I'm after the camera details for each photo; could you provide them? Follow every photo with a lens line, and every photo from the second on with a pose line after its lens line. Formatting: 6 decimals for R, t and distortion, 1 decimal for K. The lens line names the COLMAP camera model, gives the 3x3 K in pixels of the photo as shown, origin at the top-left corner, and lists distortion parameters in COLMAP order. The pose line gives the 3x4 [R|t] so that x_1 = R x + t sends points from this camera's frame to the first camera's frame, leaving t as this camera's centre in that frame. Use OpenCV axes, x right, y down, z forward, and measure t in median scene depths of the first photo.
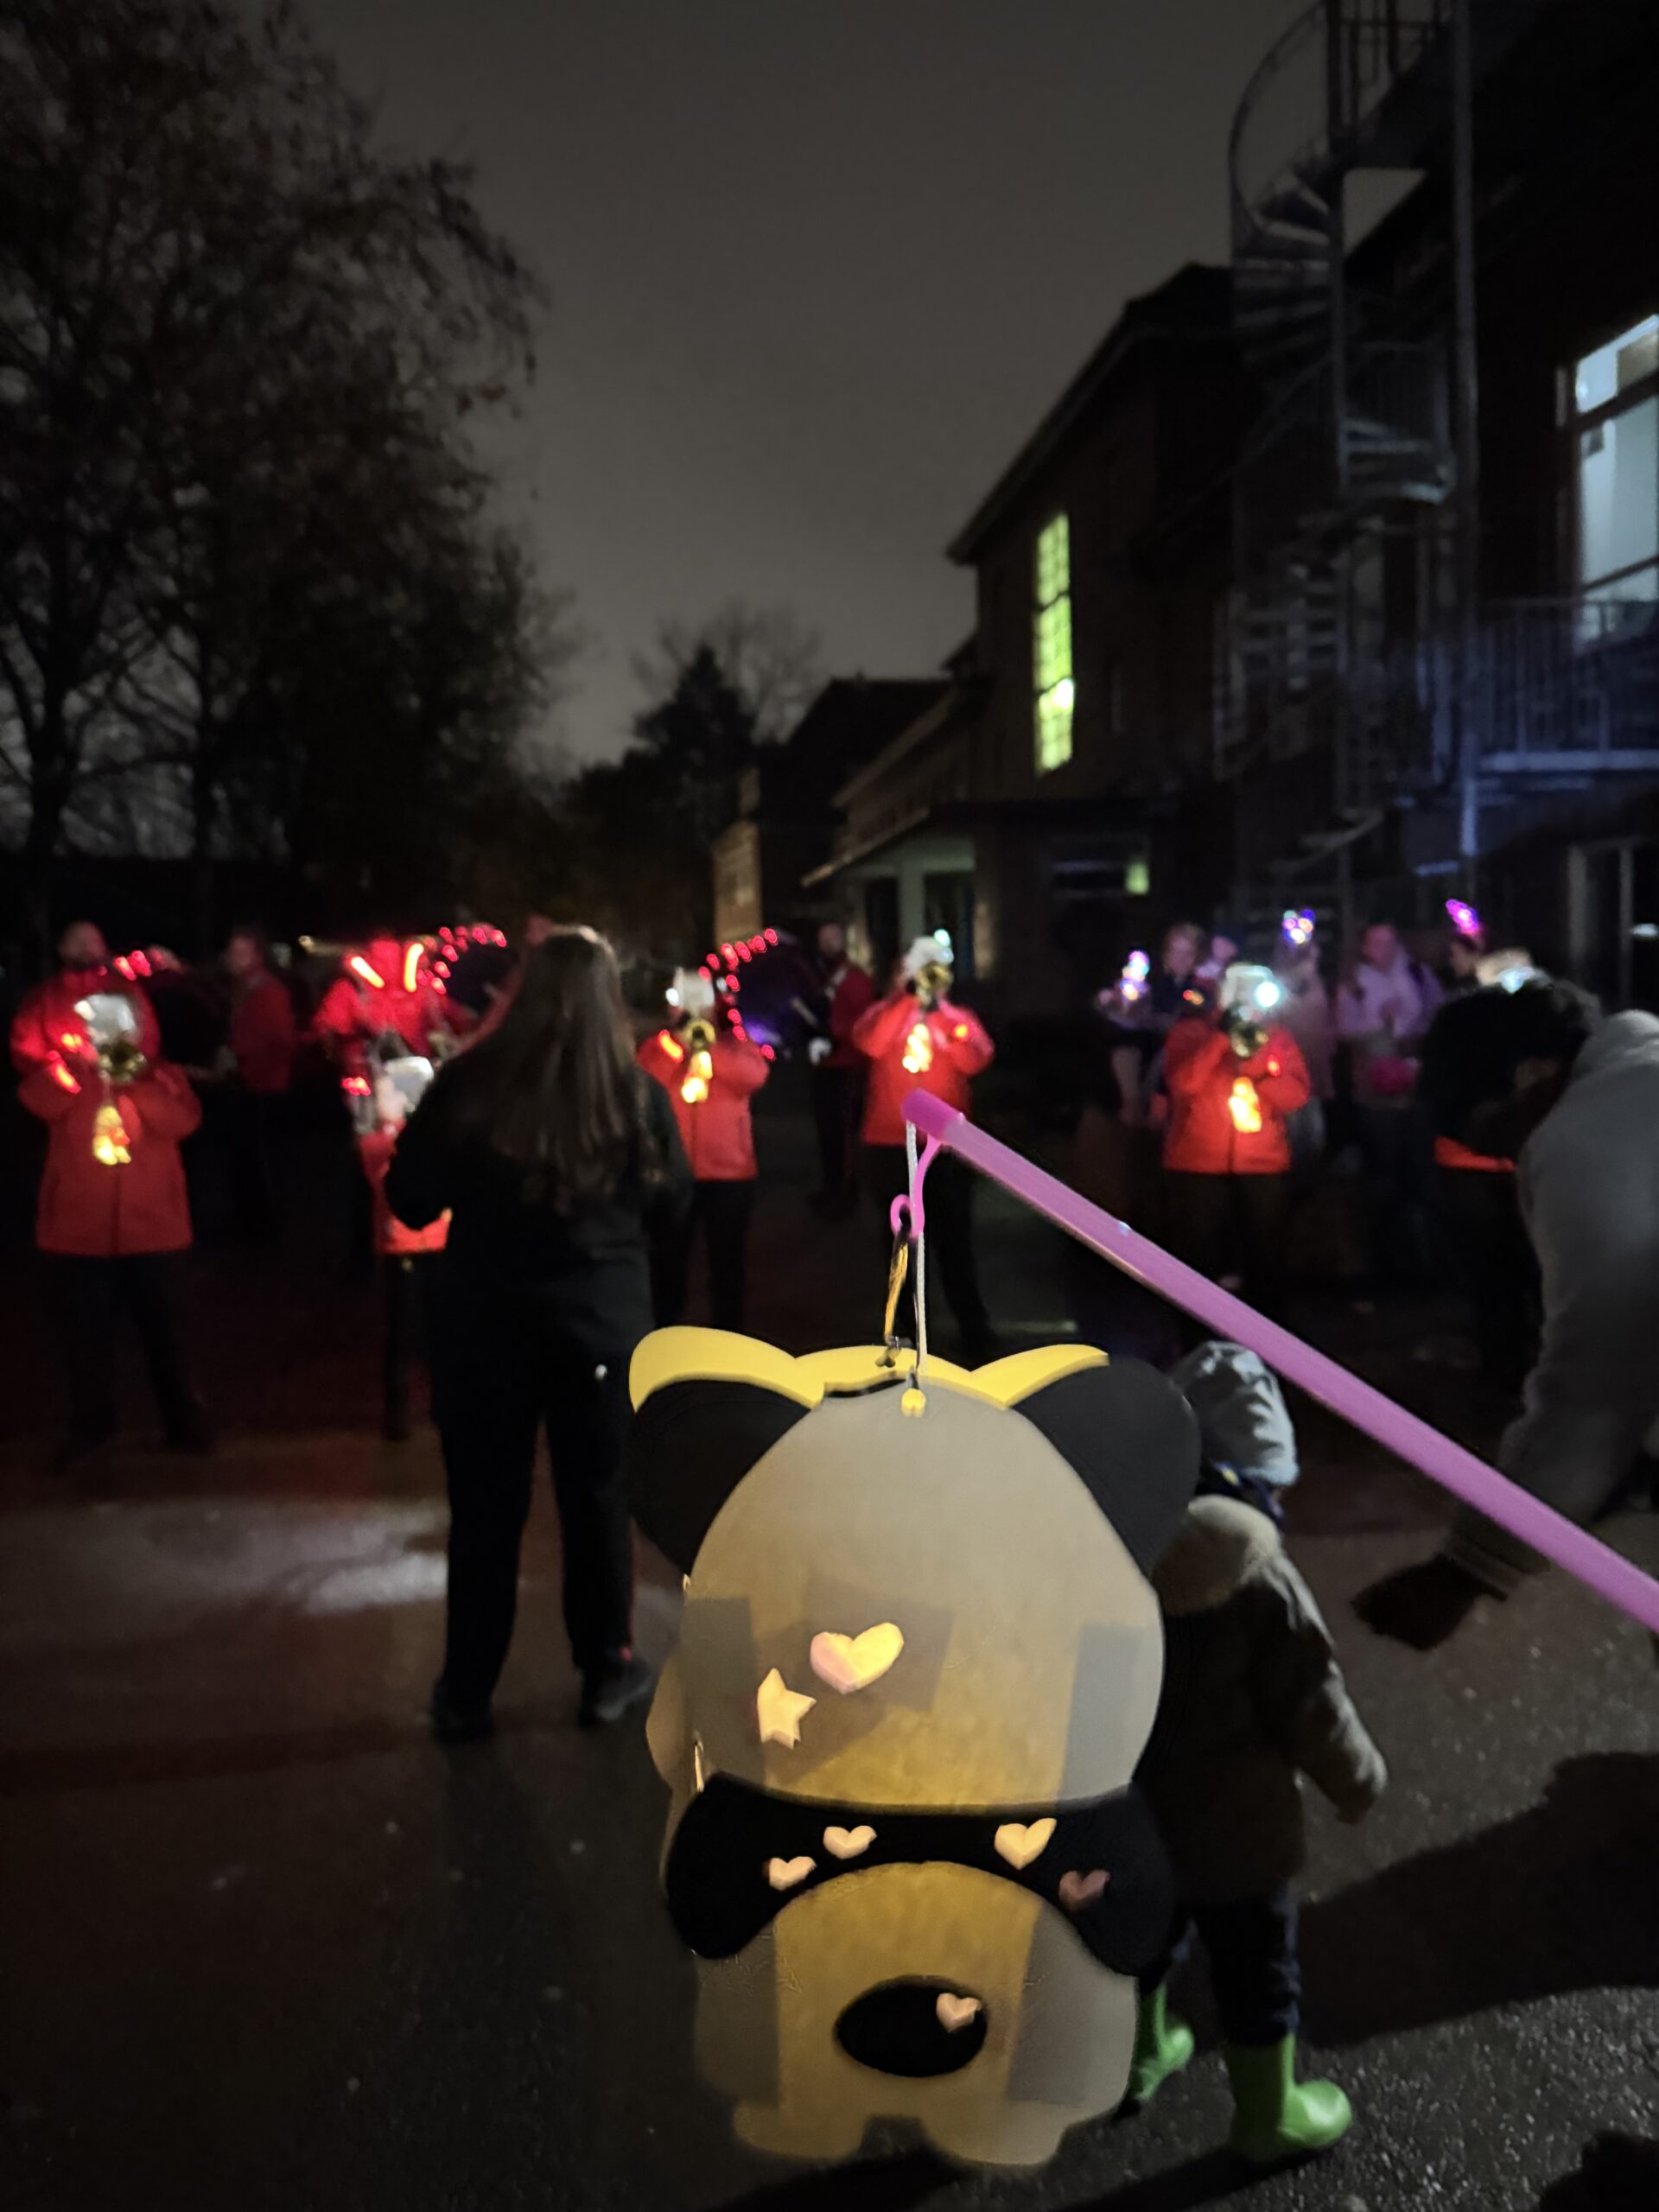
lens RADIAL K [[1625.2, 0, 800.4], [0, 1625.2, 1091.8], [0, 0, 1]] dist [0.003629, -0.000209]
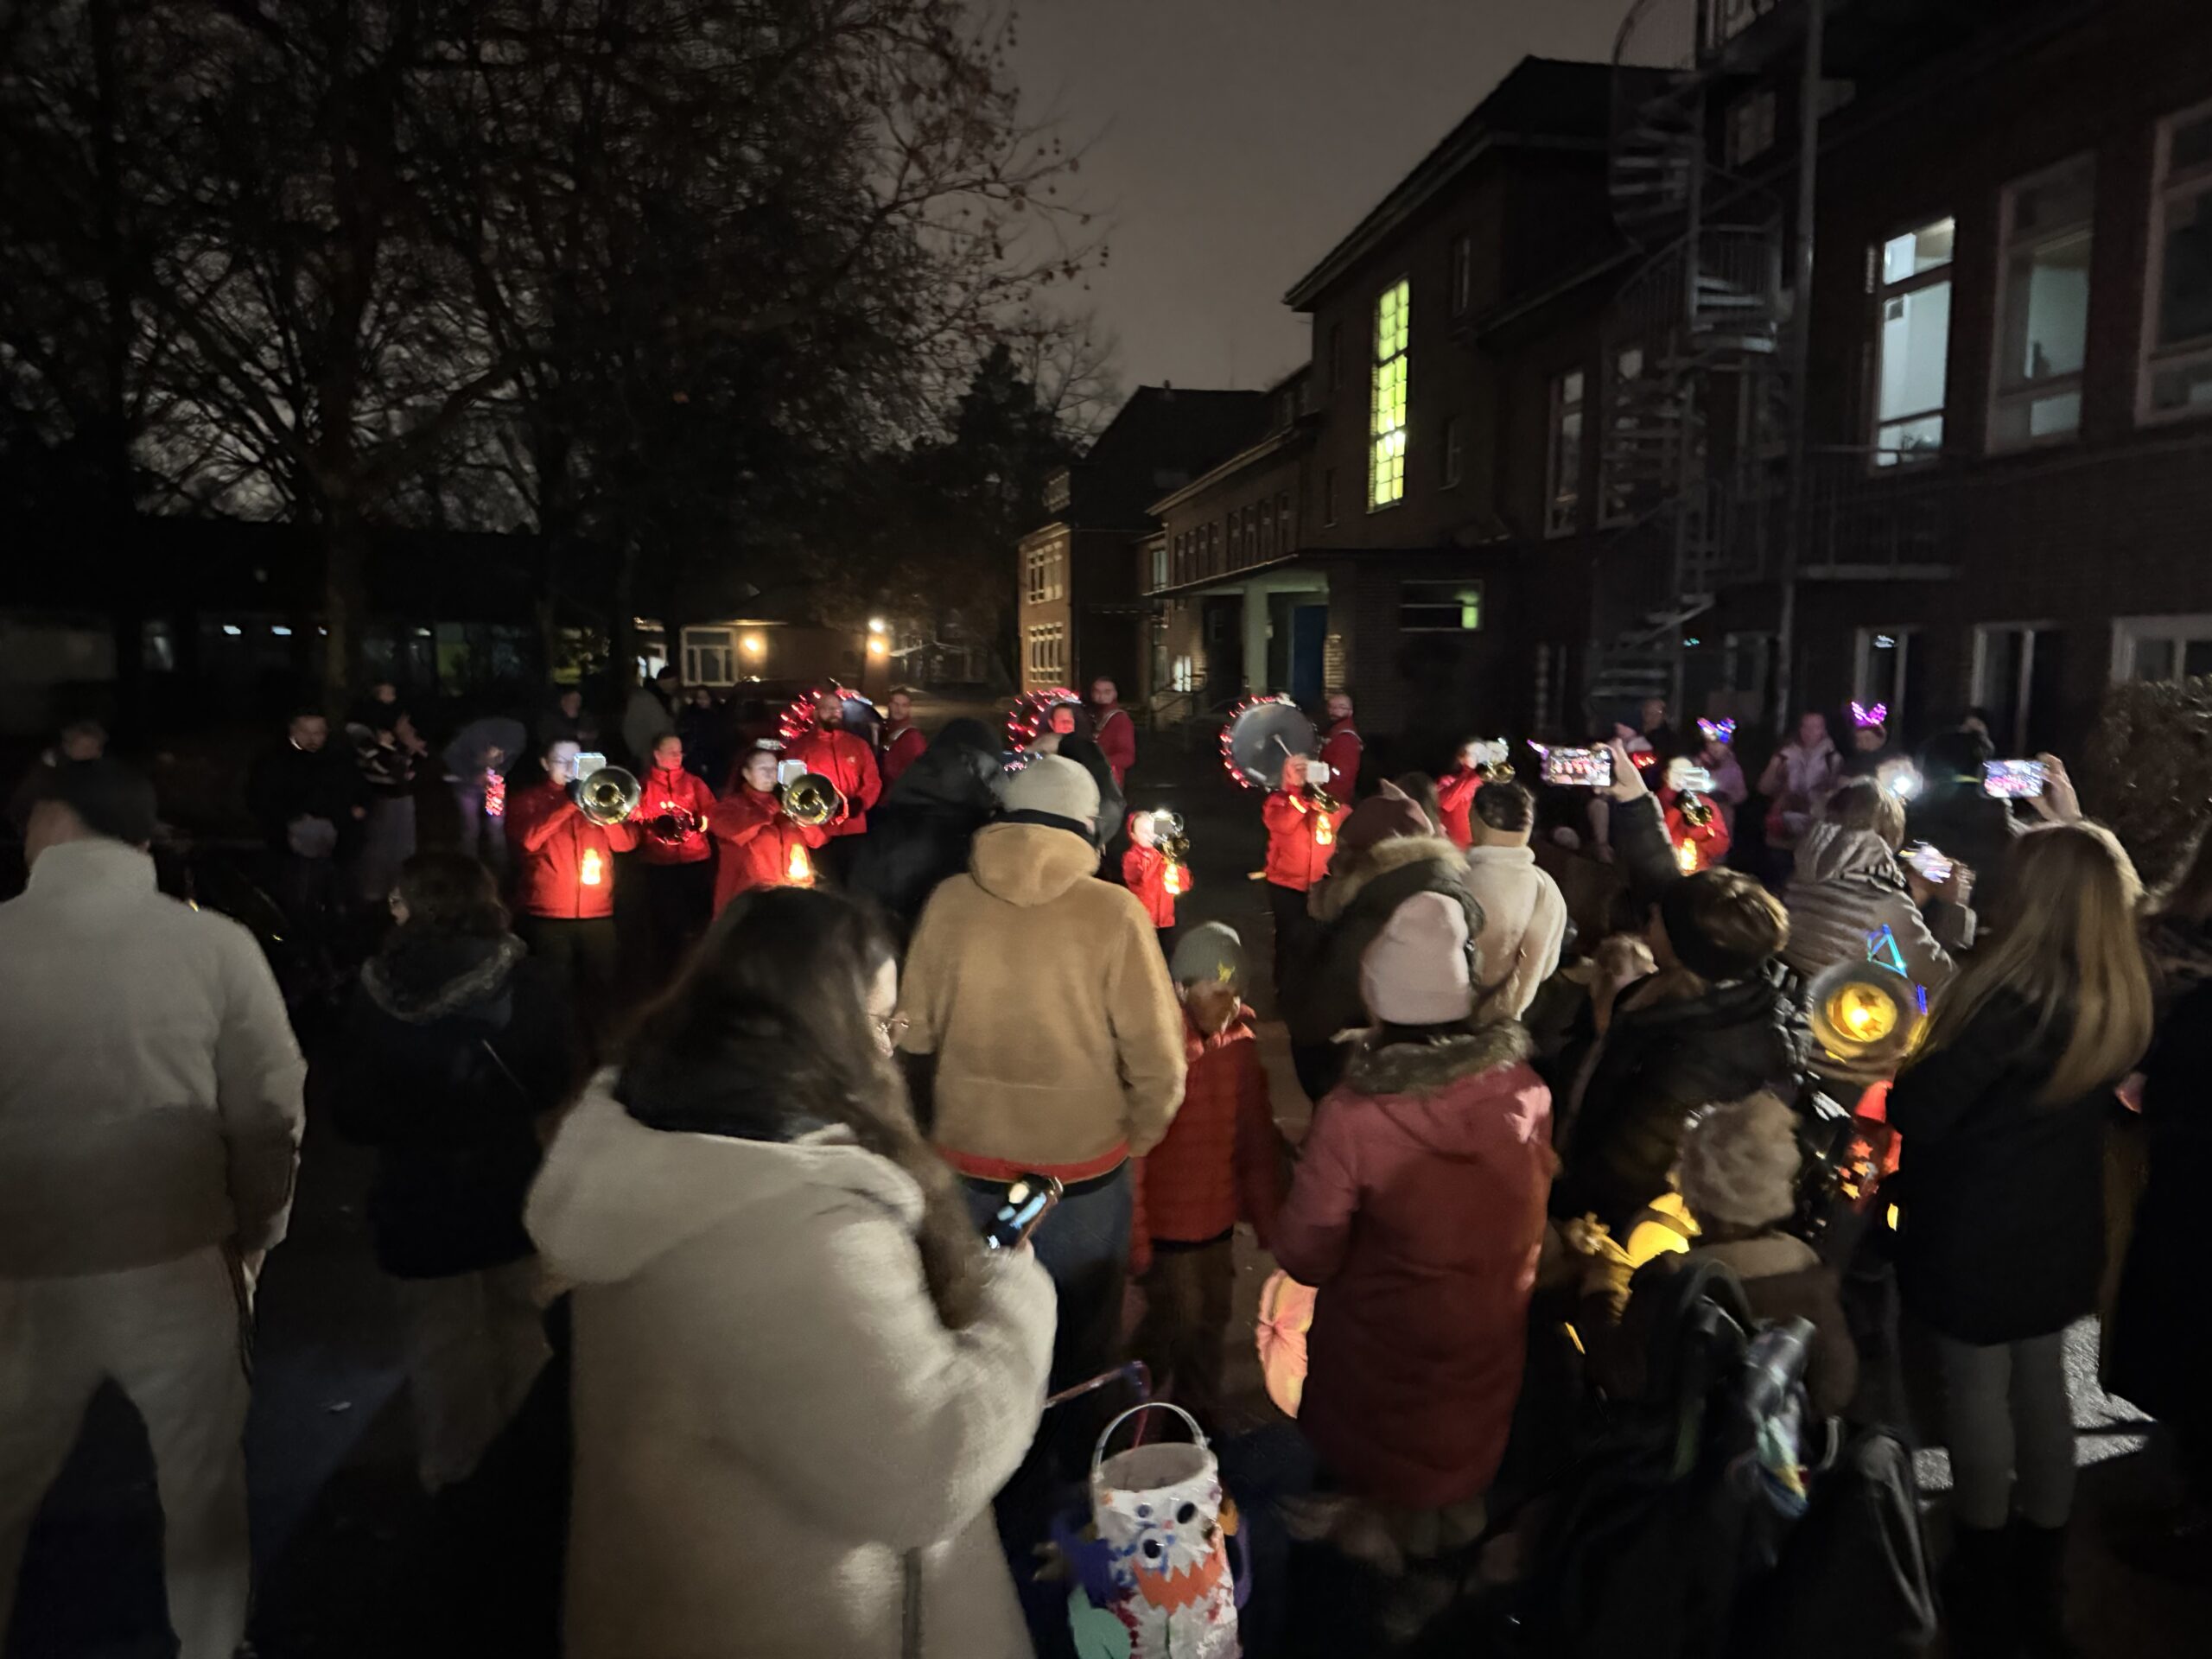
lens RADIAL K [[1579.0, 0, 1106.0], [0, 1579.0, 829.5], [0, 0, 1]] dist [0.130231, -0.178003]
pose [[0.999007, 0.027179, 0.035313, -0.082630], [-0.028542, 0.998844, 0.038677, -0.013873], [-0.034221, -0.039647, 0.998628, -0.130121]]
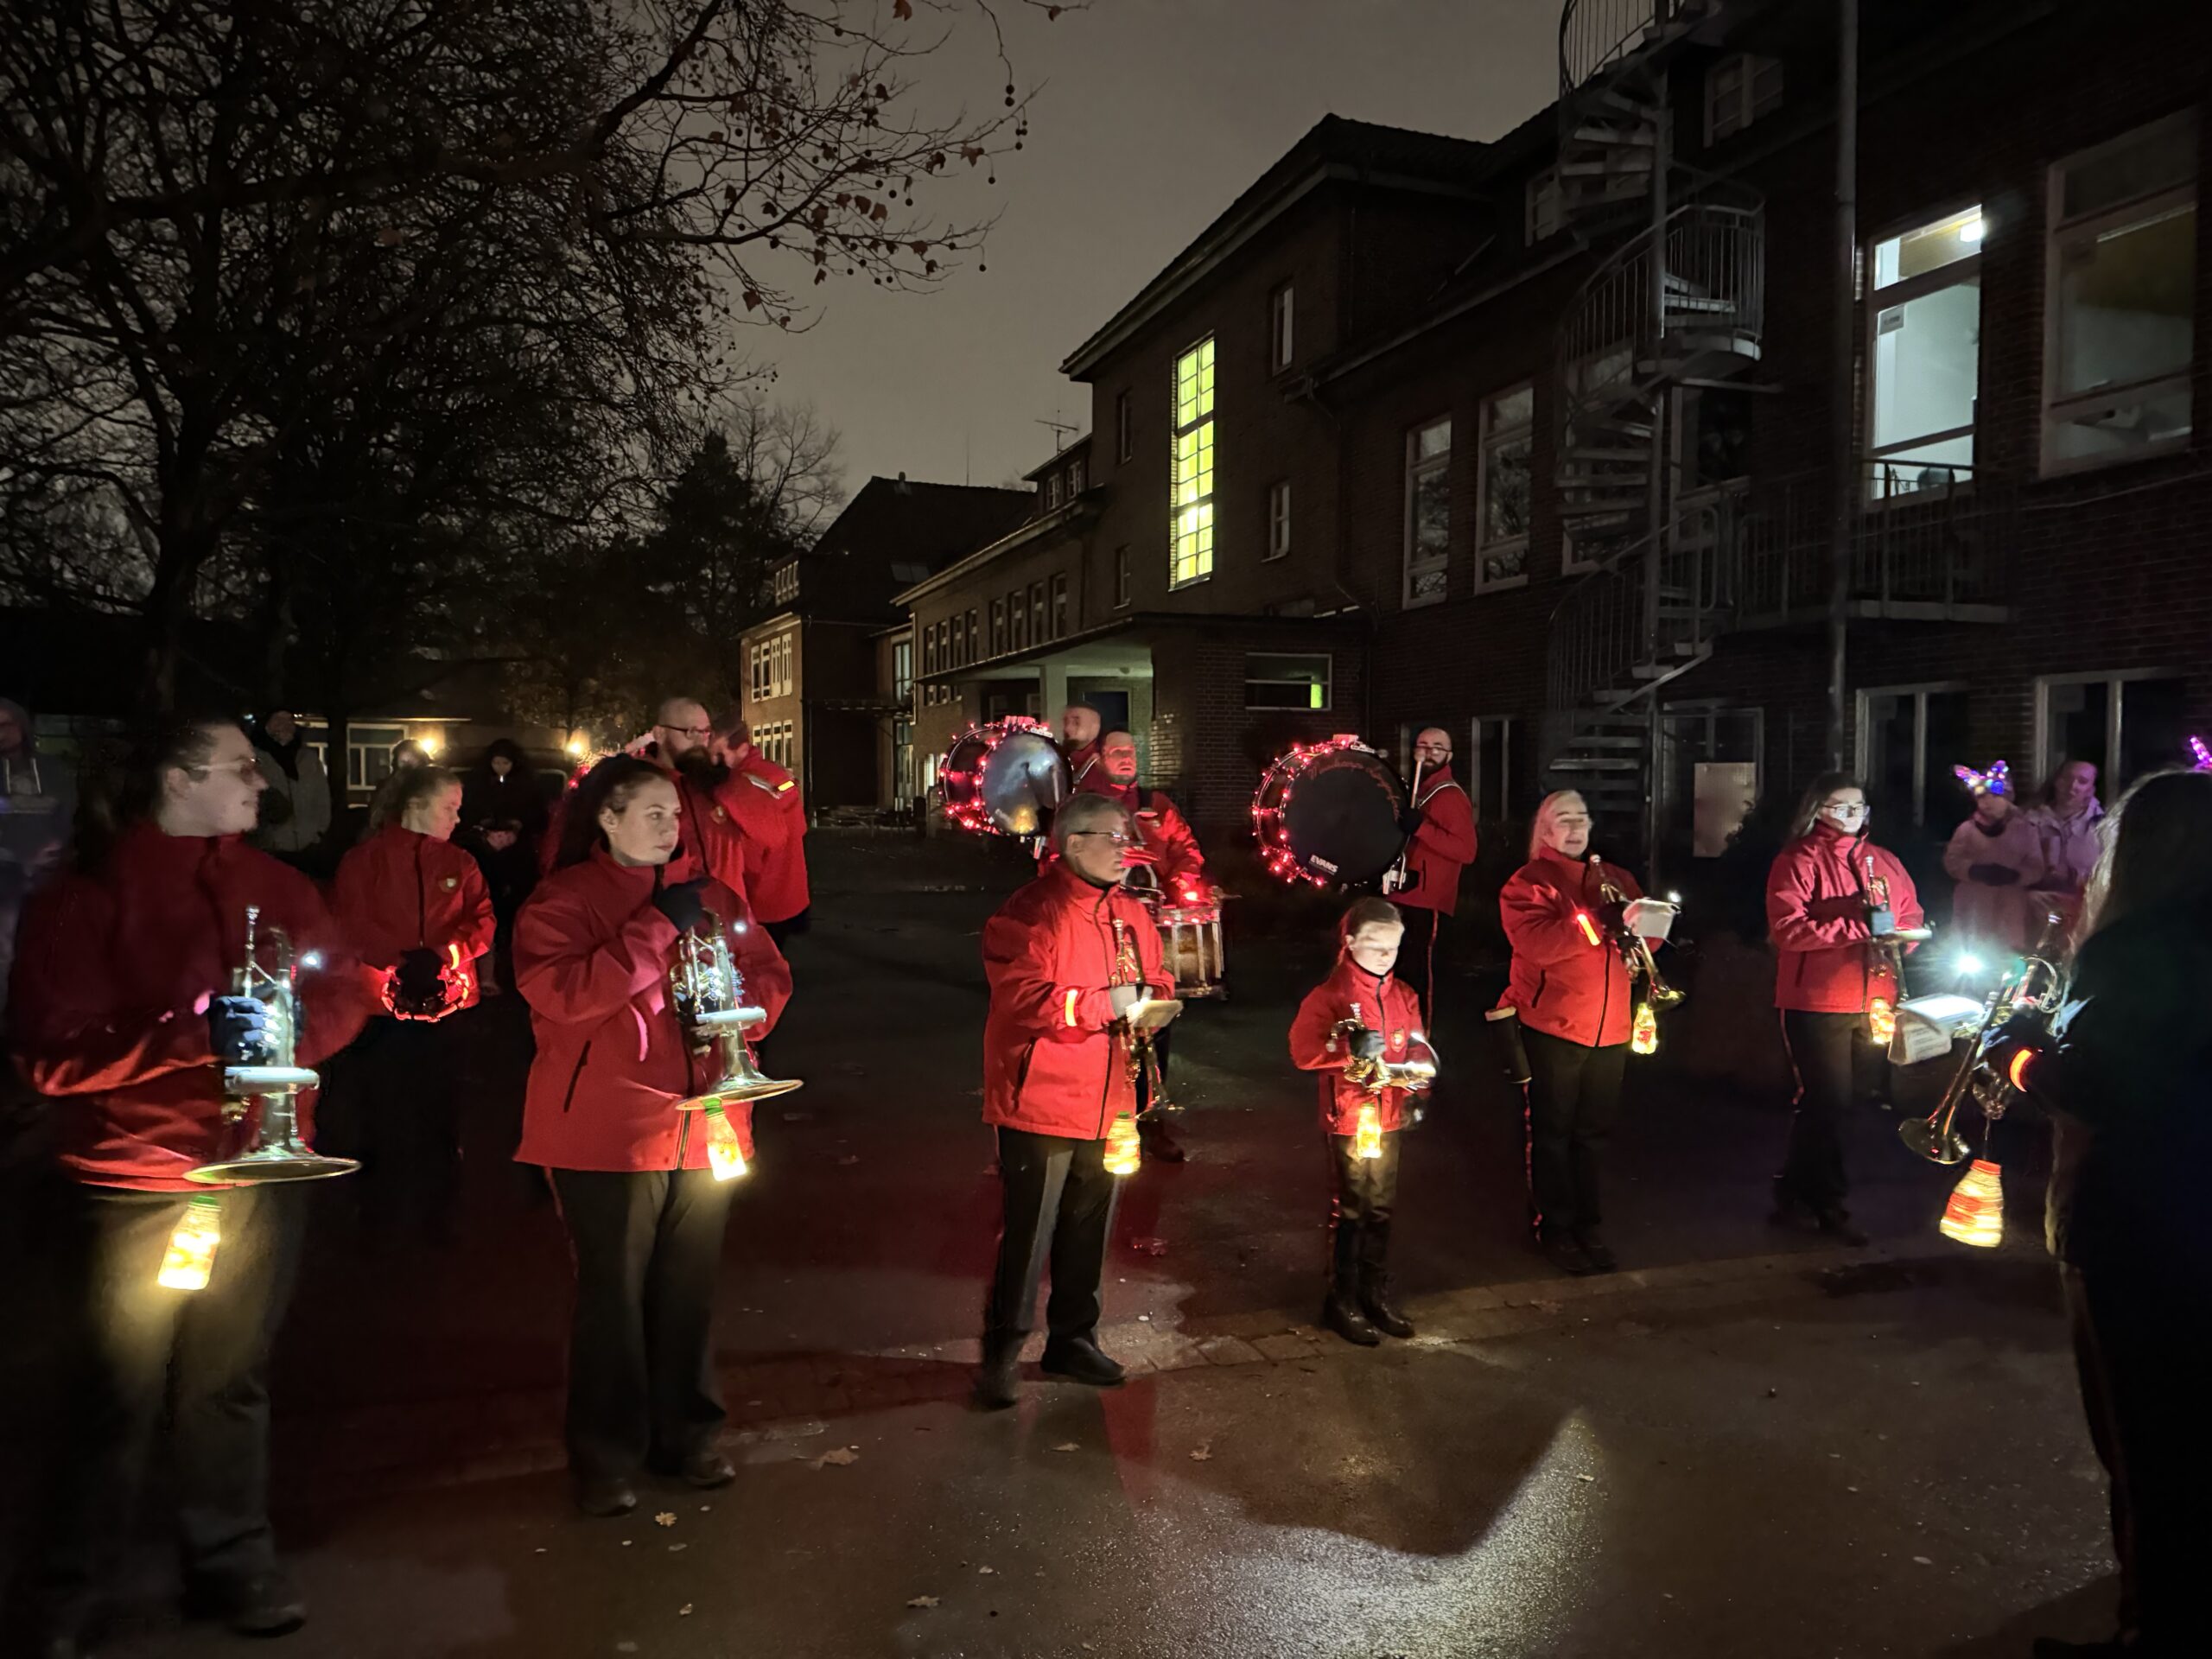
lens RADIAL K [[1579.0, 0, 1106.0], [0, 1579.0, 829.5], [0, 0, 1]] dist [0.130231, -0.178003]
pose [[0.975454, 0.028591, 0.218340, -0.129657], [-0.020698, 0.999050, -0.038352, -0.004044], [-0.219229, 0.032892, 0.975119, 0.041456]]
